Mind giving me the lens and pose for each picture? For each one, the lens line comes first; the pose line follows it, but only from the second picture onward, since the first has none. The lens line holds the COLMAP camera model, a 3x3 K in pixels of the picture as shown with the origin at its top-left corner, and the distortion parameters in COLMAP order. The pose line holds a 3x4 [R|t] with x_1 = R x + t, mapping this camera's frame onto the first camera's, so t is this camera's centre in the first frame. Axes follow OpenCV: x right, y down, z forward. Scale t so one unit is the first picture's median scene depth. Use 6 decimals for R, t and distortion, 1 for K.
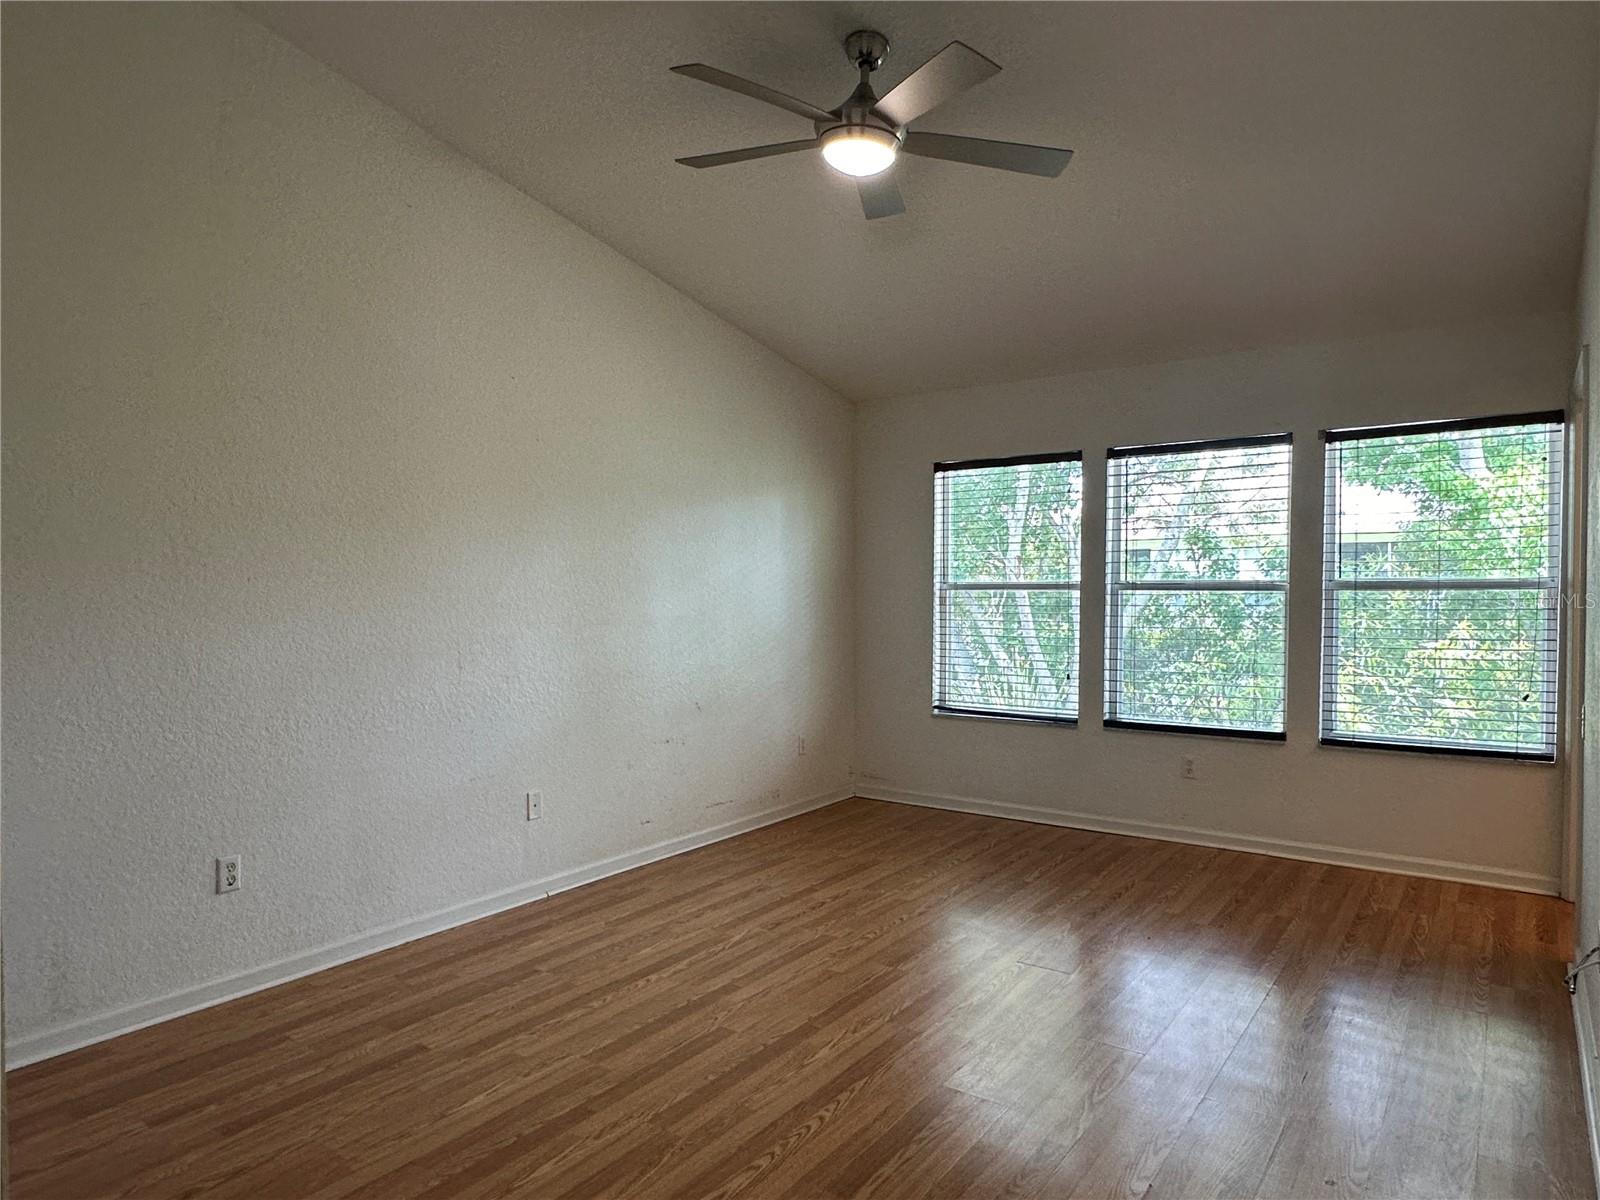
lens RADIAL K [[986.7, 0, 800.0], [0, 986.7, 600.0], [0, 0, 1]] dist [-0.003925, 0.001167]
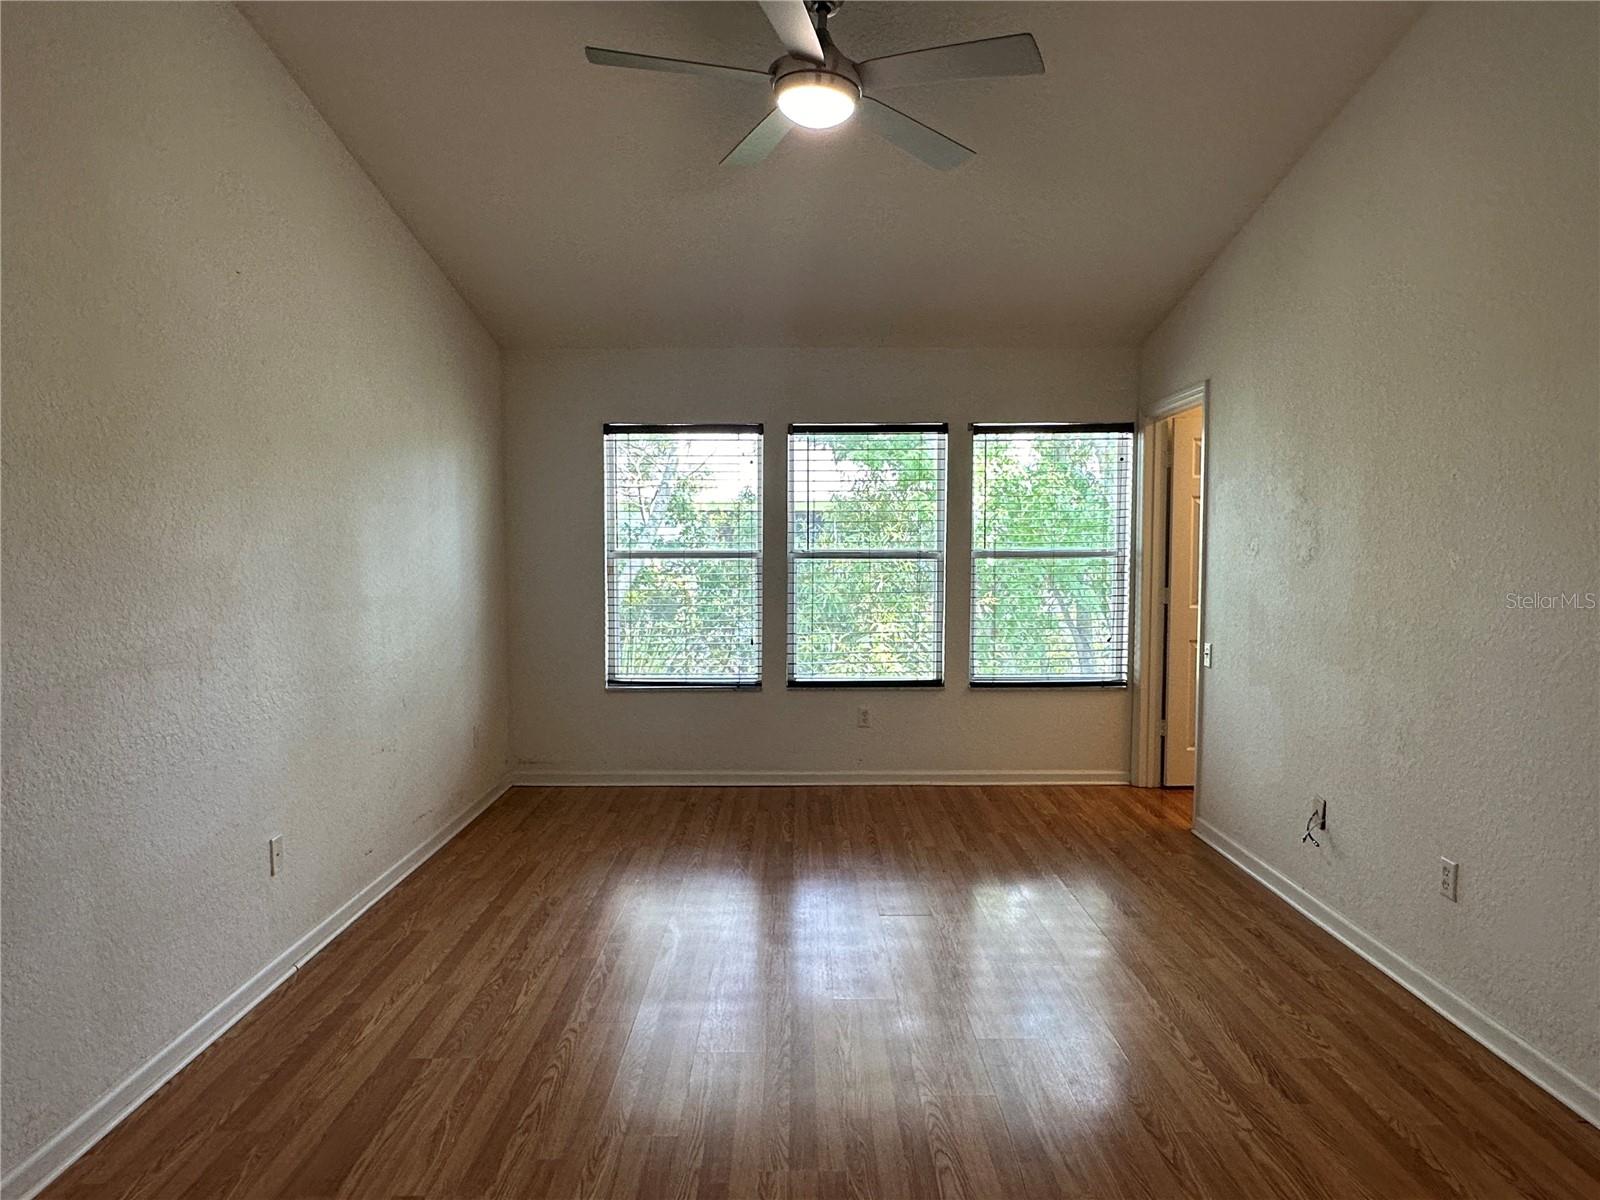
lens RADIAL K [[986.7, 0, 800.0], [0, 986.7, 600.0], [0, 0, 1]] dist [-0.003925, 0.001167]
pose [[0.812822, -0.030688, 0.581703, -0.330472], [0.007121, 0.999060, 0.042755, -0.012346], [-0.582468, -0.030610, 0.812277, 0.146985]]
